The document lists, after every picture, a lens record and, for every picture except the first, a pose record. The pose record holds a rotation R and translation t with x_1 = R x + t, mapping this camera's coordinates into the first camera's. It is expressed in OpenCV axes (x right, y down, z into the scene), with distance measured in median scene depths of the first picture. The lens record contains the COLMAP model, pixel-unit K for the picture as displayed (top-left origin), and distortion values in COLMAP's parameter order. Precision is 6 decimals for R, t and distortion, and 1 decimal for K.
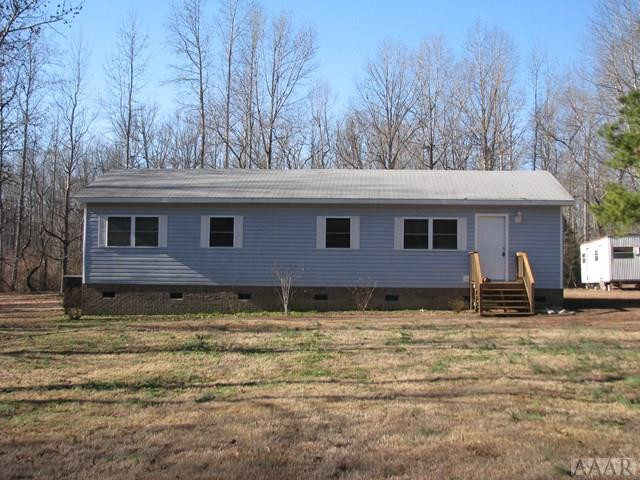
lens RADIAL K [[695.3, 0, 320.0], [0, 695.3, 240.0], [0, 0, 1]] dist [-0.175763, 0.208058]
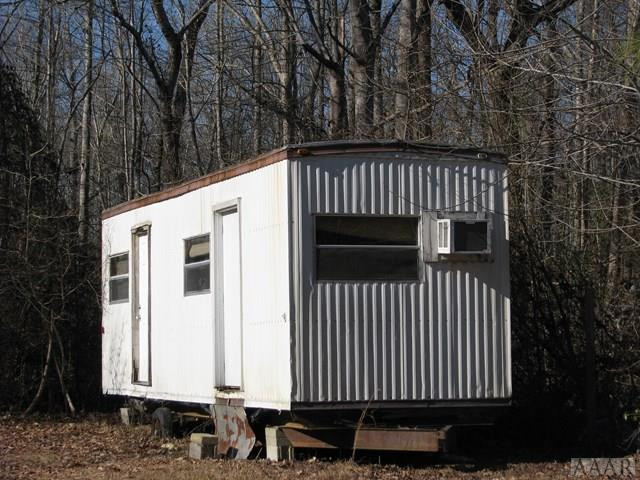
lens RADIAL K [[695.3, 0, 320.0], [0, 695.3, 240.0], [0, 0, 1]] dist [-0.175763, 0.208058]
pose [[0.735420, 0.061932, 0.674776, 0.312530], [-0.031316, 0.997857, -0.057454, 0.027215], [-0.676888, 0.021121, 0.735783, 0.863551]]
